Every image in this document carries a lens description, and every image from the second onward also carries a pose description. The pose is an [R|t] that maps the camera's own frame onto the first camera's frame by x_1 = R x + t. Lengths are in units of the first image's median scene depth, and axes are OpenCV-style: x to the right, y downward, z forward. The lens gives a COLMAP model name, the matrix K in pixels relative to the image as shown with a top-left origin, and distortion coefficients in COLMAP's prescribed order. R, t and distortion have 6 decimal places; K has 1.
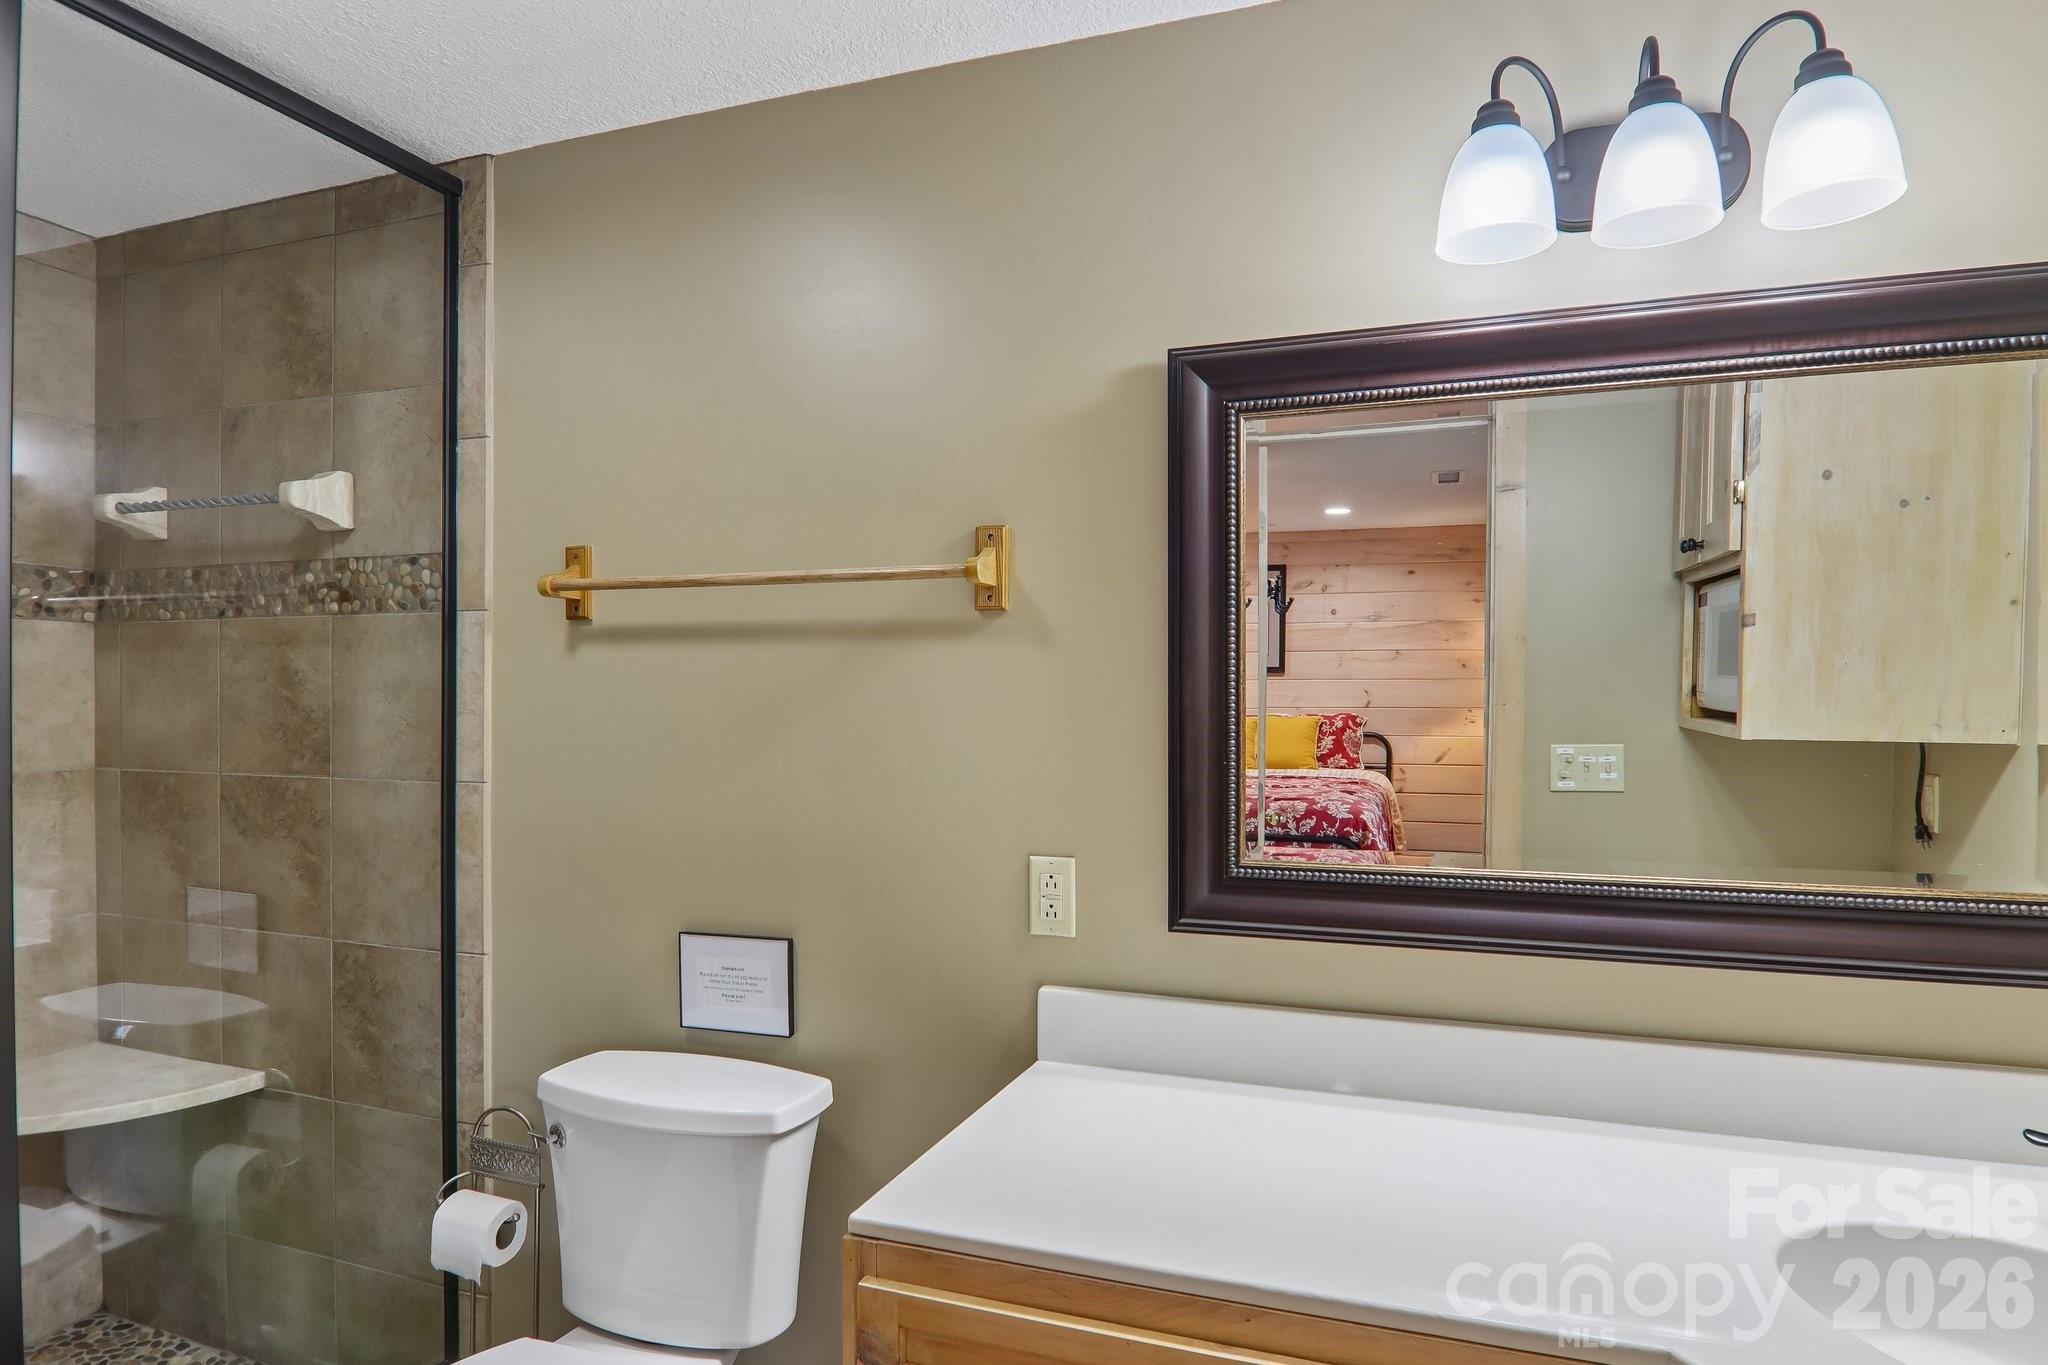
lens RADIAL K [[1154.2, 0, 1033.4], [0, 1154.2, 696.0], [0, 0, 1]] dist [-0.002442, -0.008004]
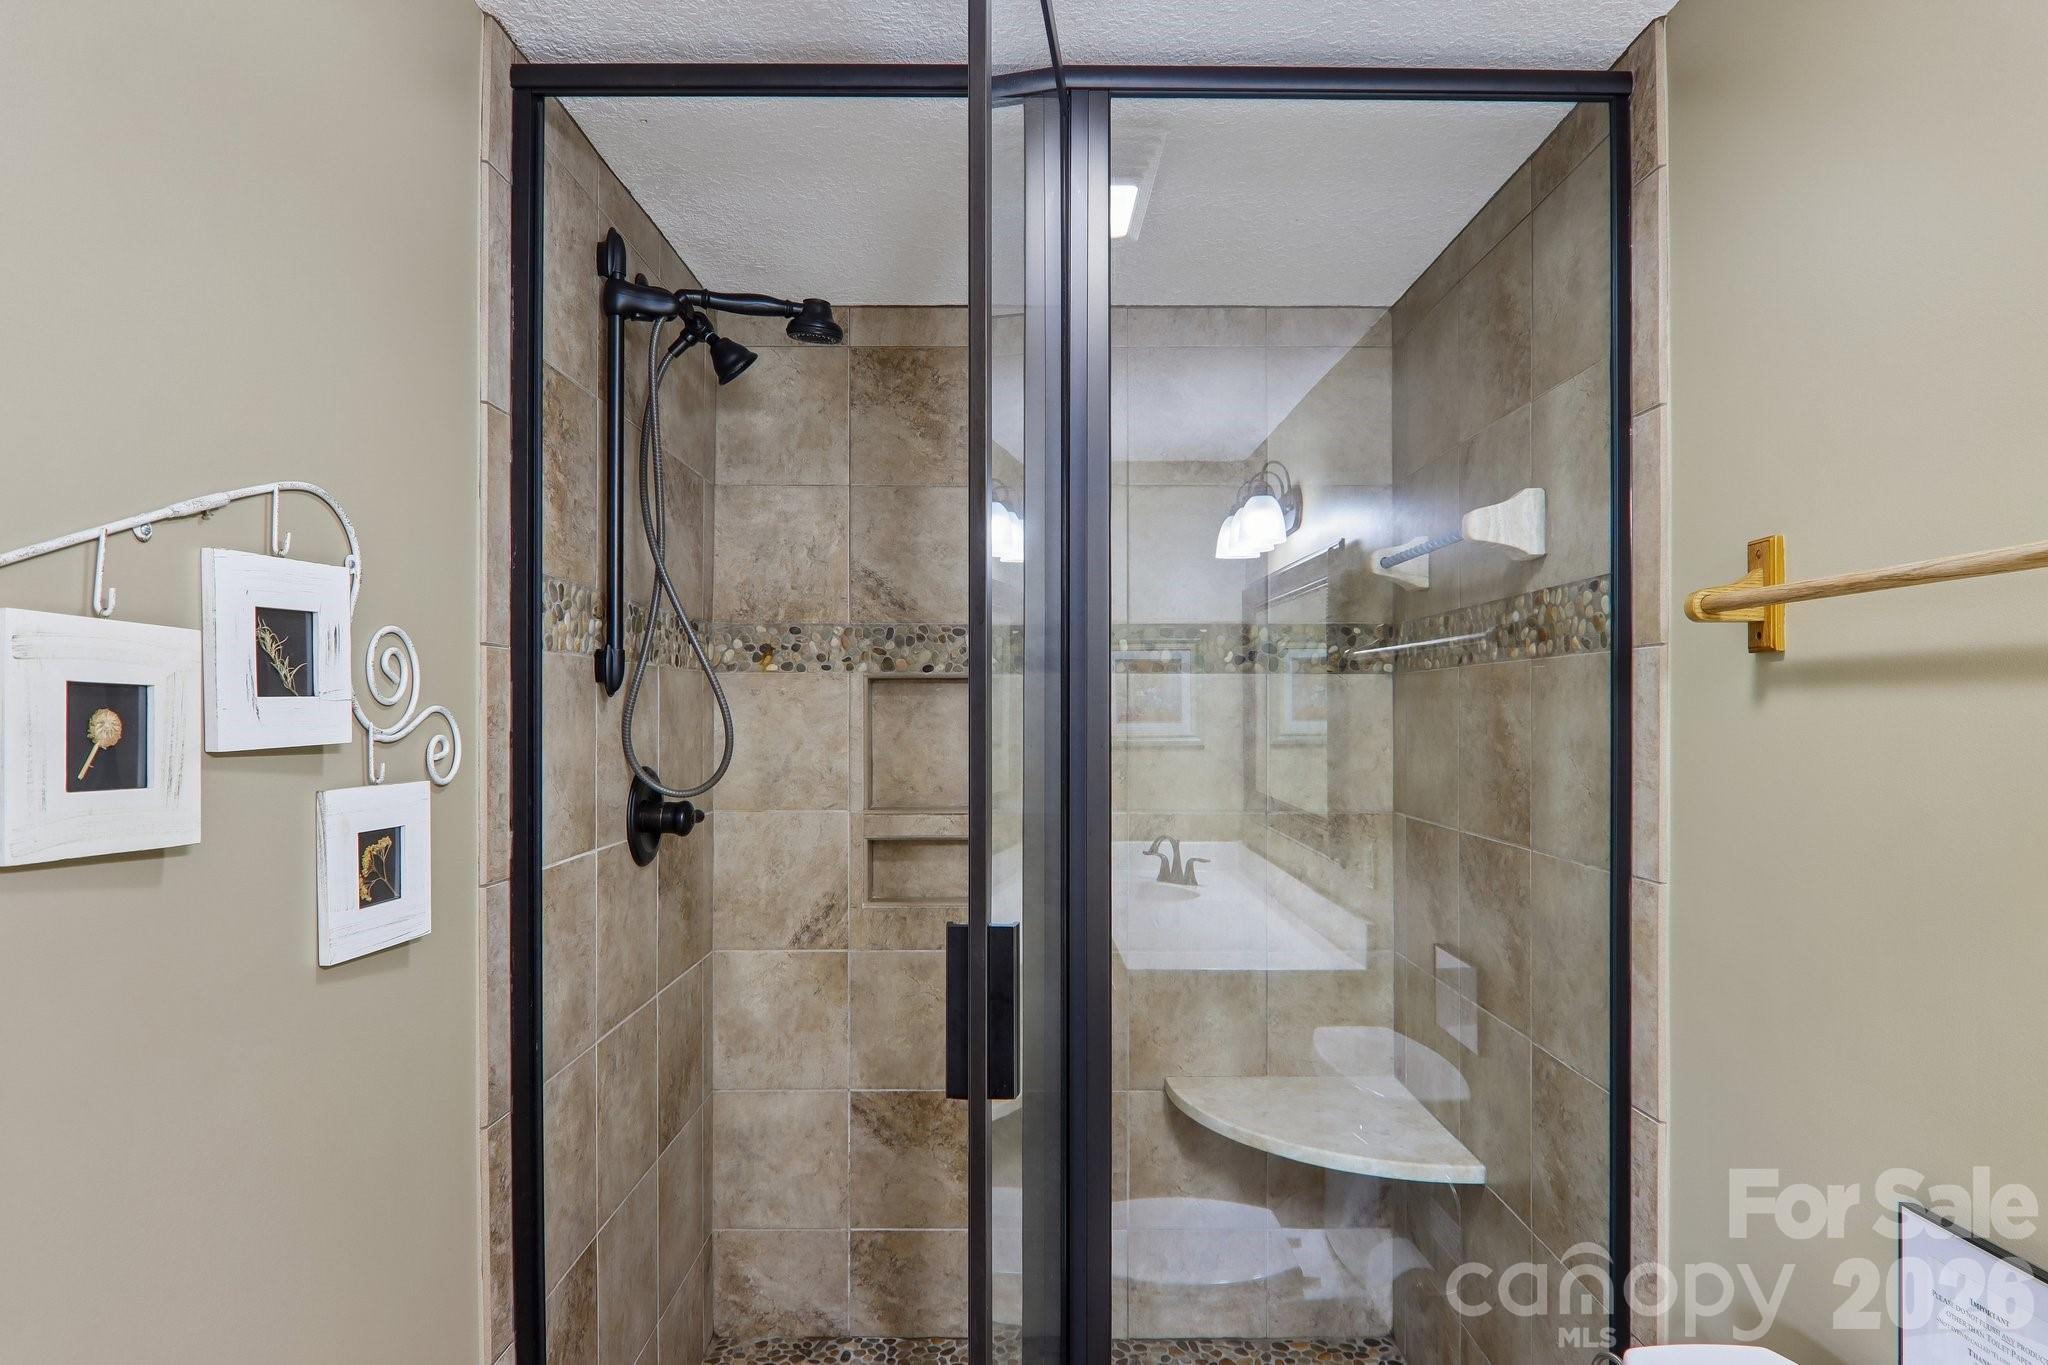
lens RADIAL K [[1154.2, 0, 1024.0], [0, 1154.2, 703.8], [0, 0, 1]] dist [-0.002442, -0.008004]
pose [[0.344572, -0.010722, -0.938699, 0.062238], [0.003331, 0.999942, -0.010198, -0.029838], [0.938754, 0.000387, 0.344588, 0.362429]]
